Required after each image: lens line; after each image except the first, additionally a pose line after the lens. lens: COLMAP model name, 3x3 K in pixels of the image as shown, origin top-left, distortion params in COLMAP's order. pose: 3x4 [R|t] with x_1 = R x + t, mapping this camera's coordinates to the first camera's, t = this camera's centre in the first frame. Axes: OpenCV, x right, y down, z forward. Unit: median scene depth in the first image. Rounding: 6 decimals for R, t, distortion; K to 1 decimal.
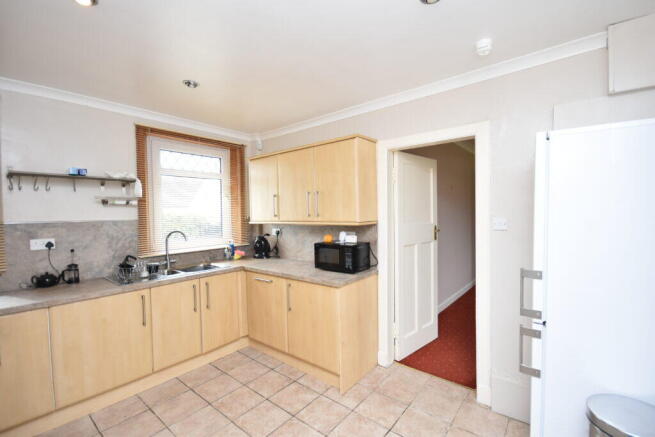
lens RADIAL K [[286.2, 0, 331.0], [0, 286.2, 219.3], [0, 0, 1]] dist [-0.000348, -0.008606]
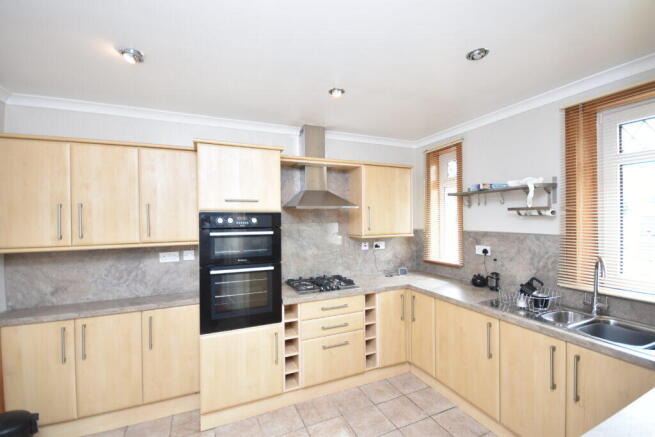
lens RADIAL K [[286.2, 0, 331.0], [0, 286.2, 219.3], [0, 0, 1]] dist [-0.000348, -0.008606]
pose [[-0.466335, 0.019824, -0.884386, 0.293902], [-0.006555, 0.999644, 0.025864, -0.059916], [0.884584, 0.017859, -0.466039, 0.875441]]
